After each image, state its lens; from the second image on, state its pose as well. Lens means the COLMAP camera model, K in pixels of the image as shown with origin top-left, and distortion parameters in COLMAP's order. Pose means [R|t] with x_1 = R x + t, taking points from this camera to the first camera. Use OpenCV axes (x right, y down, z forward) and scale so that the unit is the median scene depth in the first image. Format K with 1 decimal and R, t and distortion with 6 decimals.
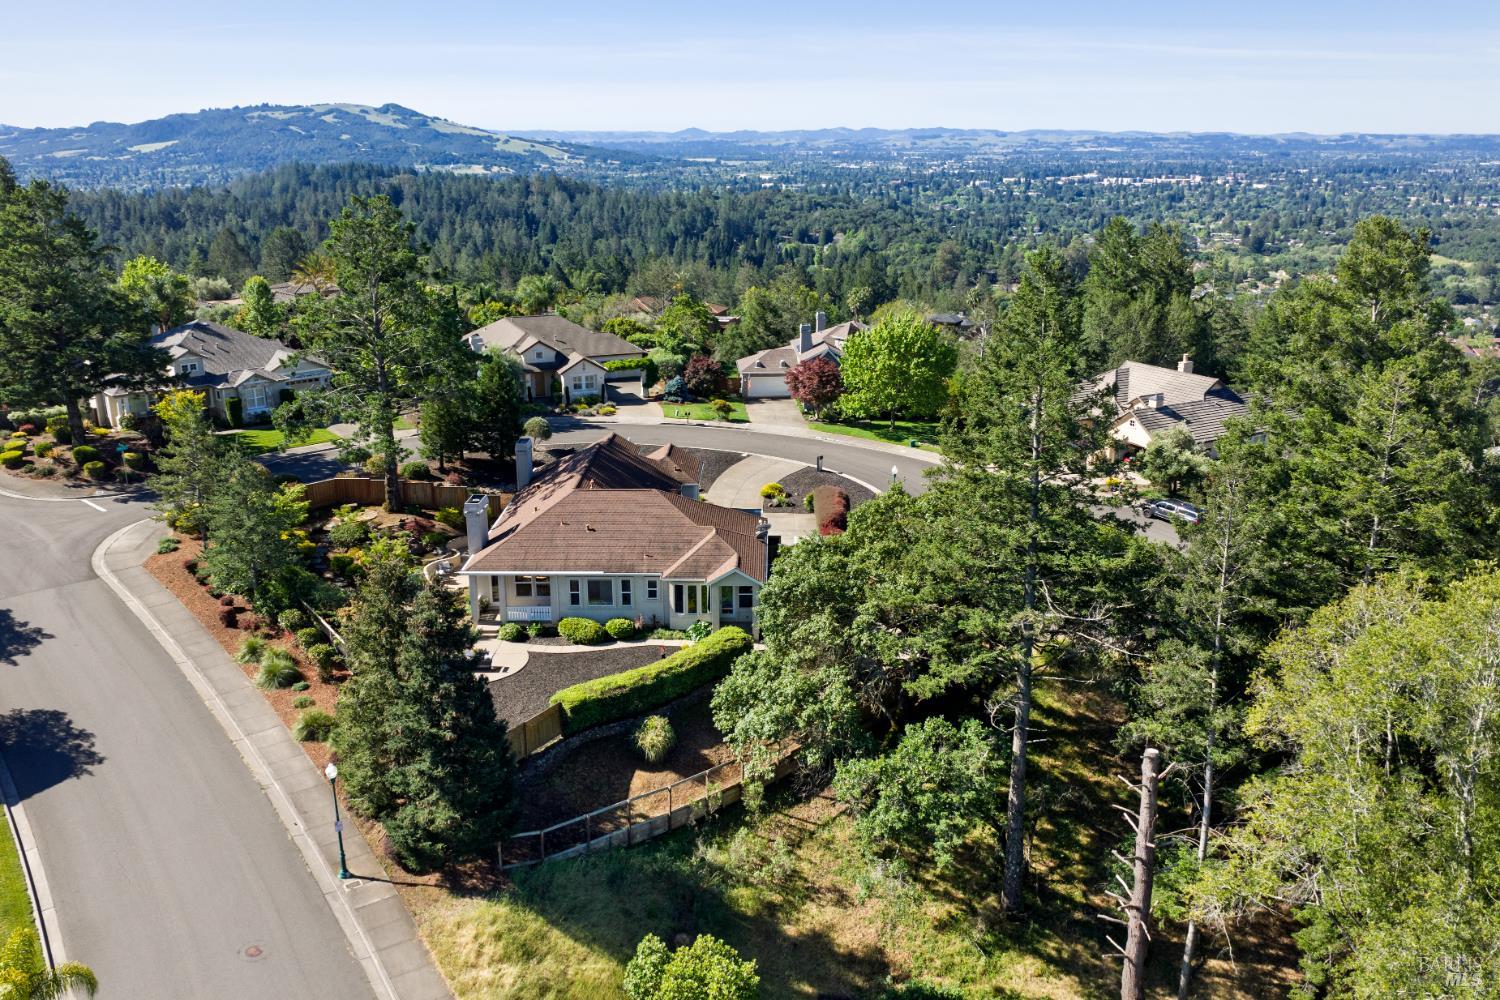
lens RADIAL K [[1237.8, 0, 750.9], [0, 1237.8, 494.2], [0, 0, 1]] dist [-0.002088, -0.008821]
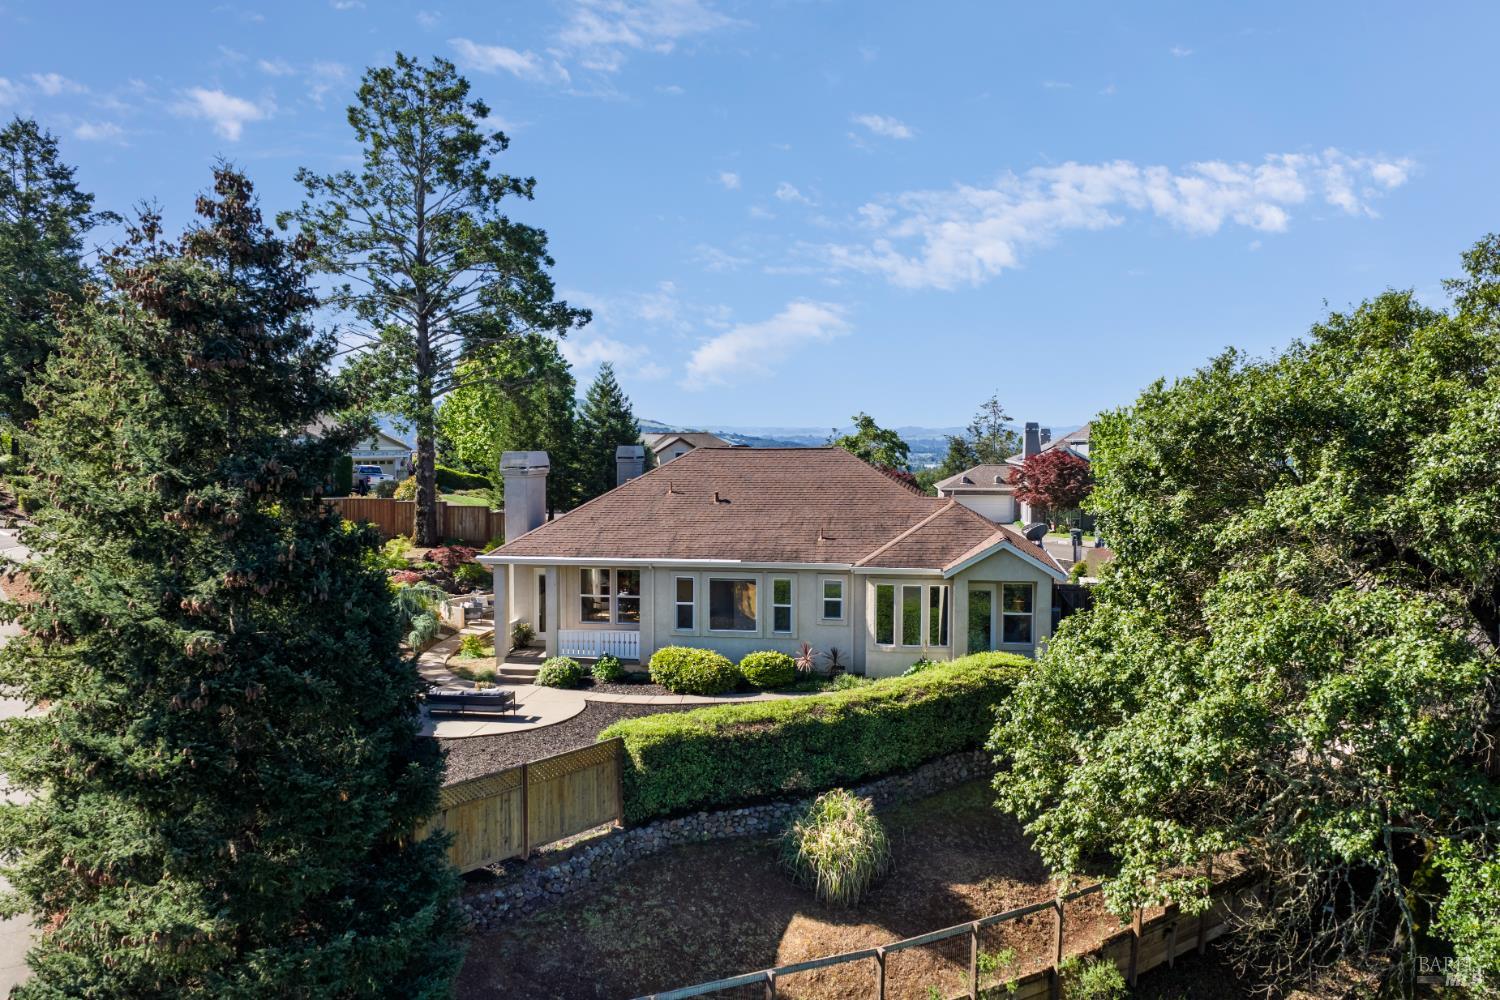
lens RADIAL K [[1237.8, 0, 743.9], [0, 1237.8, 506.7], [0, 0, 1]] dist [-0.002088, -0.008821]
pose [[0.990633, 0.012174, -0.136004, -0.048871], [-0.041534, 0.975689, -0.215190, 0.159310], [0.130078, 0.218823, 0.967055, 0.510903]]
